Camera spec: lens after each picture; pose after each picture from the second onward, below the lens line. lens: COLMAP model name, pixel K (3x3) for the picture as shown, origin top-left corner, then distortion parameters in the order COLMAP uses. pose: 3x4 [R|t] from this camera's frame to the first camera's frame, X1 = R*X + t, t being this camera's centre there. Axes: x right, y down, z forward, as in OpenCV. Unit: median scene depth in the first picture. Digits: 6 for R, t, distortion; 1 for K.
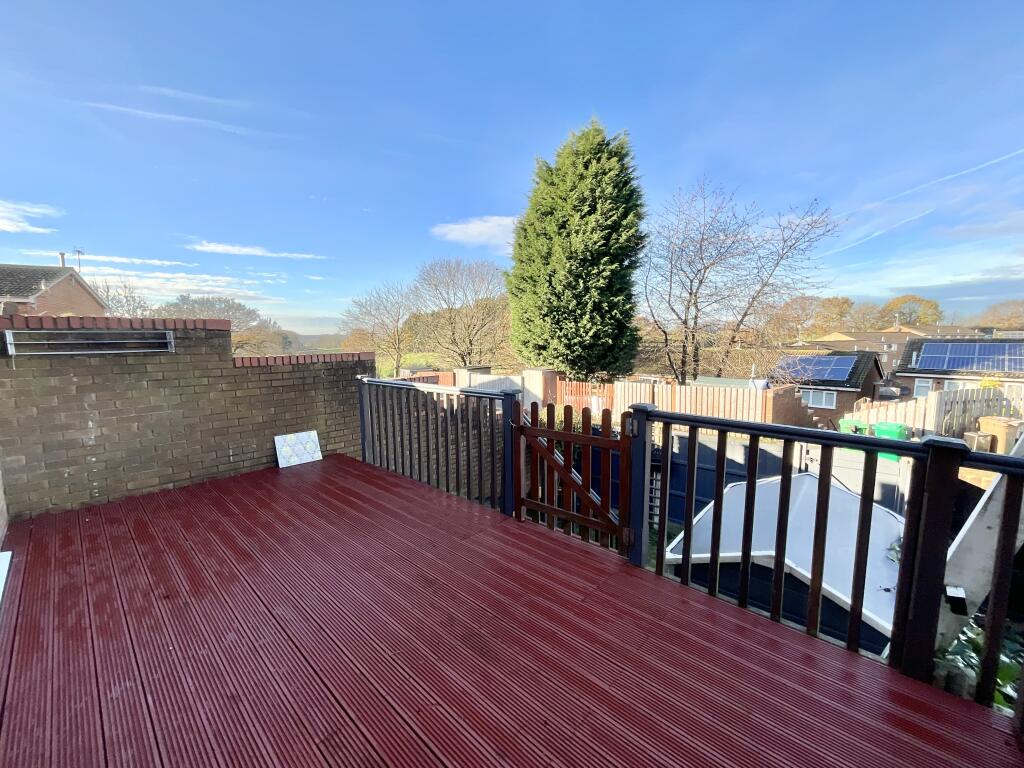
lens RADIAL K [[406.6, 0, 513.7], [0, 406.6, 388.6], [0, 0, 1]] dist [-0.000213, -0.001169]
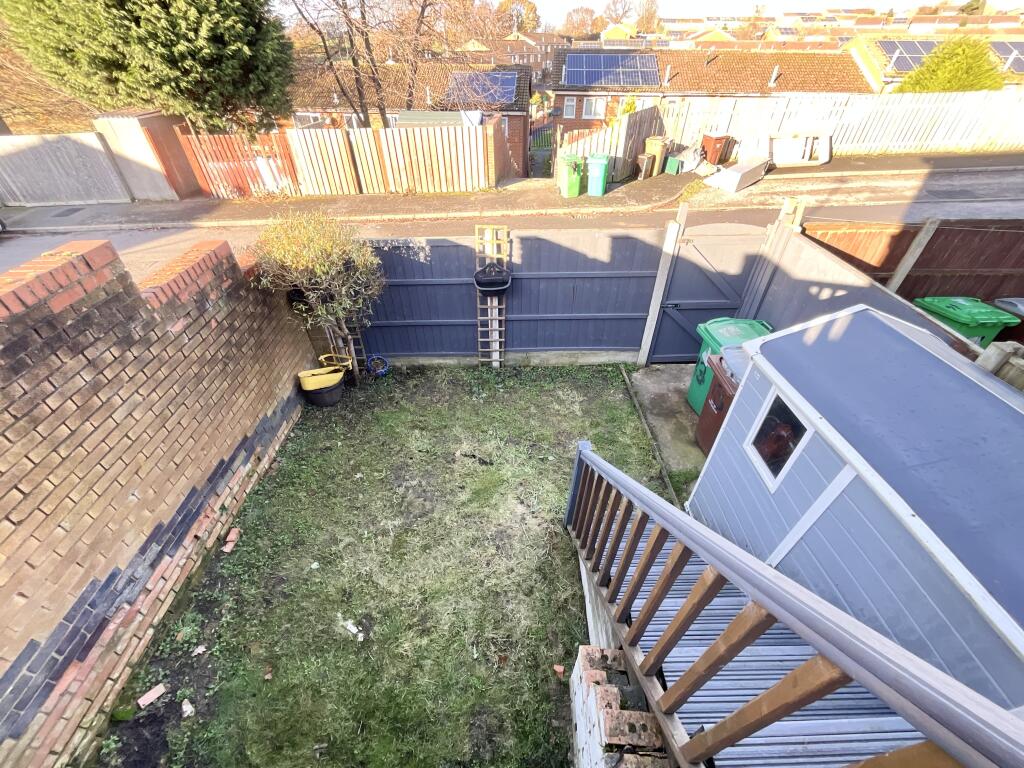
lens RADIAL K [[406.6, 0, 512.5], [0, 406.6, 386.1], [0, 0, 1]] dist [-0.000213, -0.001169]
pose [[0.724535, -0.435428, 0.534276, -0.016884], [0.075479, 0.820633, 0.566448, -0.017963], [-0.685092, -0.370085, 0.627444, 0.164454]]
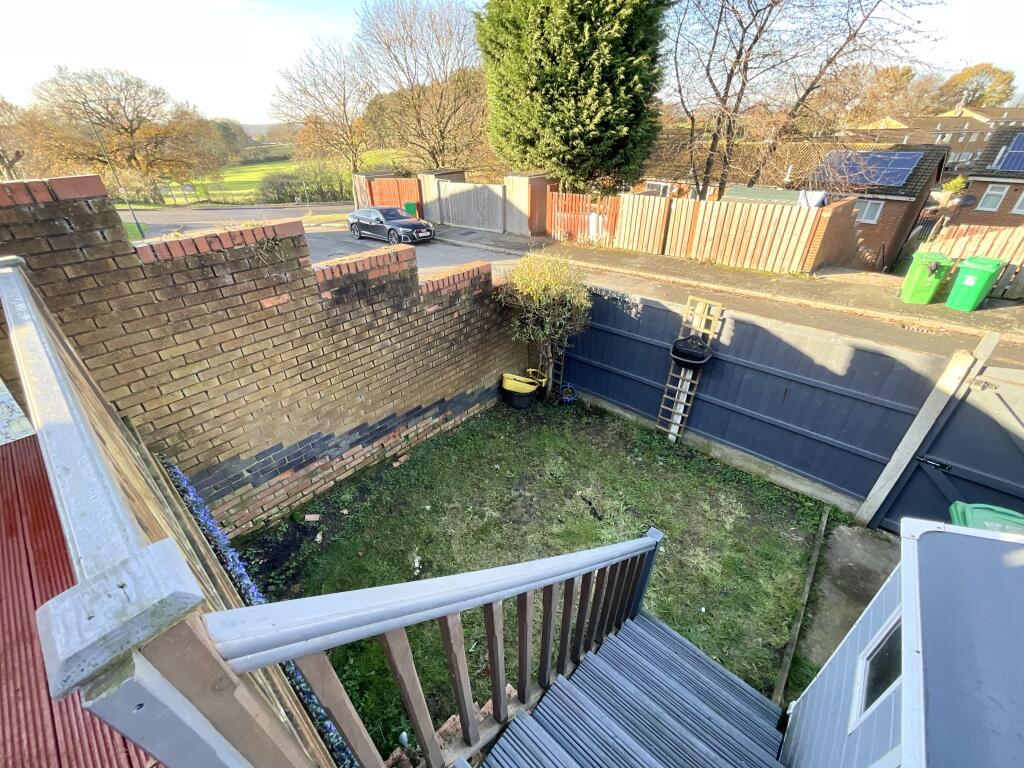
lens RADIAL K [[406.6, 0, 513.1], [0, 406.6, 388.9], [0, 0, 1]] dist [-0.000213, -0.001169]
pose [[0.999707, -0.016967, 0.017268, 0.020219], [0.007802, 0.901045, 0.433656, -0.016962], [-0.022917, -0.433394, 0.900913, 0.133999]]
